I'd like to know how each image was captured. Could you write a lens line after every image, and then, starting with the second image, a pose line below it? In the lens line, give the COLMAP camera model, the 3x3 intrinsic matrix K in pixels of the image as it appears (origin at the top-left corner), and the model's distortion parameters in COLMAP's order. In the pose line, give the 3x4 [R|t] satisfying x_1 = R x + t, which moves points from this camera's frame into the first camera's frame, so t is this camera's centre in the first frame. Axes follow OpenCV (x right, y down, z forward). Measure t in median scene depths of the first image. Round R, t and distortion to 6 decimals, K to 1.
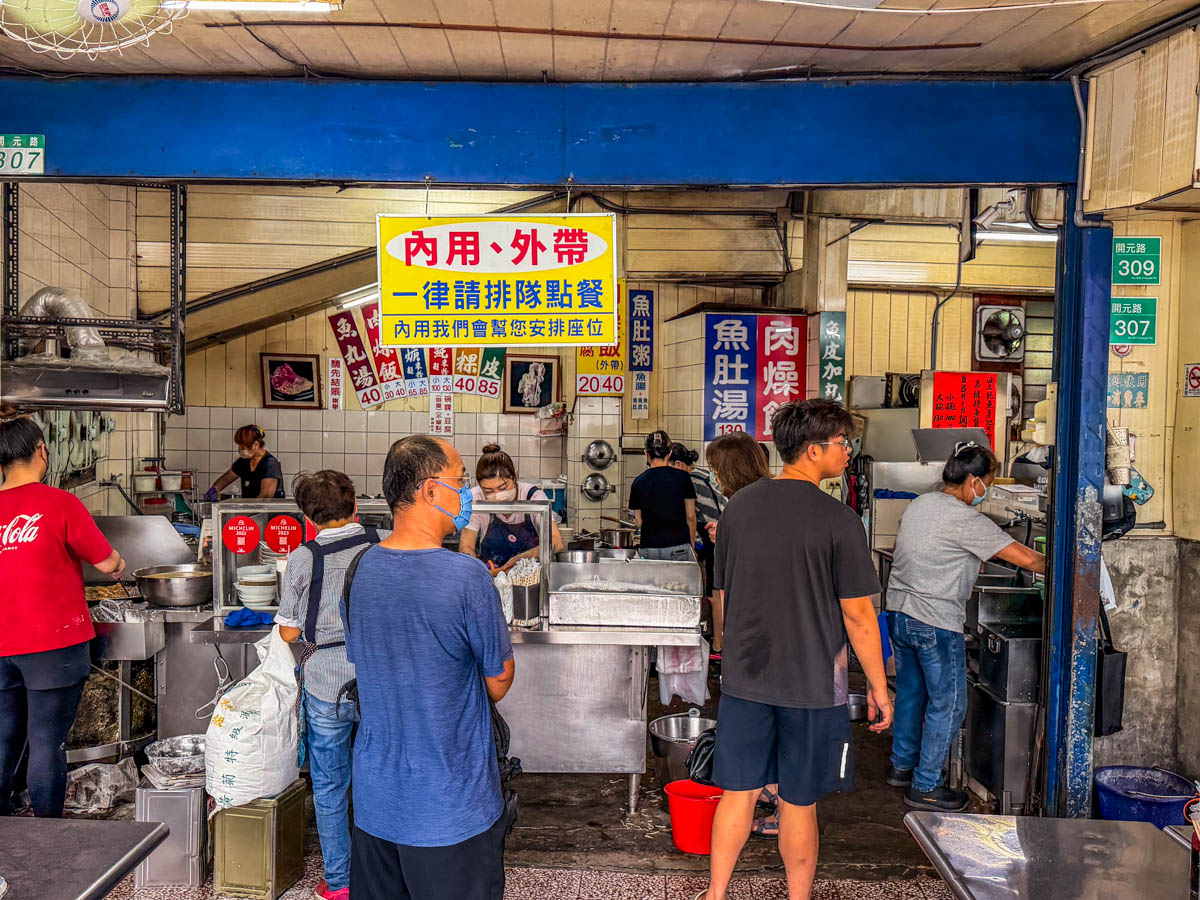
lens RADIAL K [[1059.6, 0, 600.0], [0, 1059.6, 450.0], [0, 0, 1]] dist [0.198811, -0.397254]
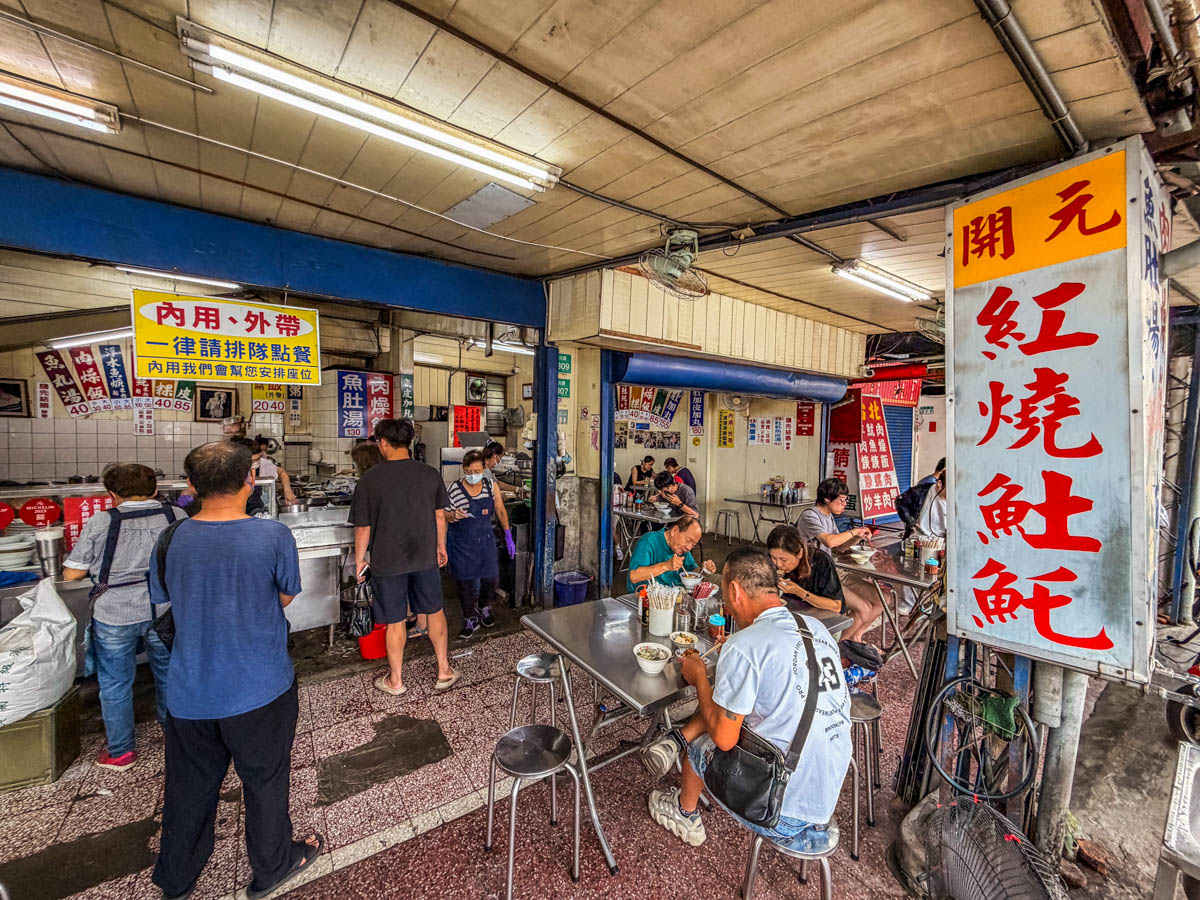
lens RADIAL K [[479.1, 0, 600.0], [0, 479.1, 450.0], [0, 0, 1]] dist [0.002380, 0.000347]
pose [[0.805688, -0.023621, 0.591869, -0.076241], [0.010849, 0.999625, 0.025125, -0.007216], [-0.592241, -0.013822, 0.805643, 0.087708]]
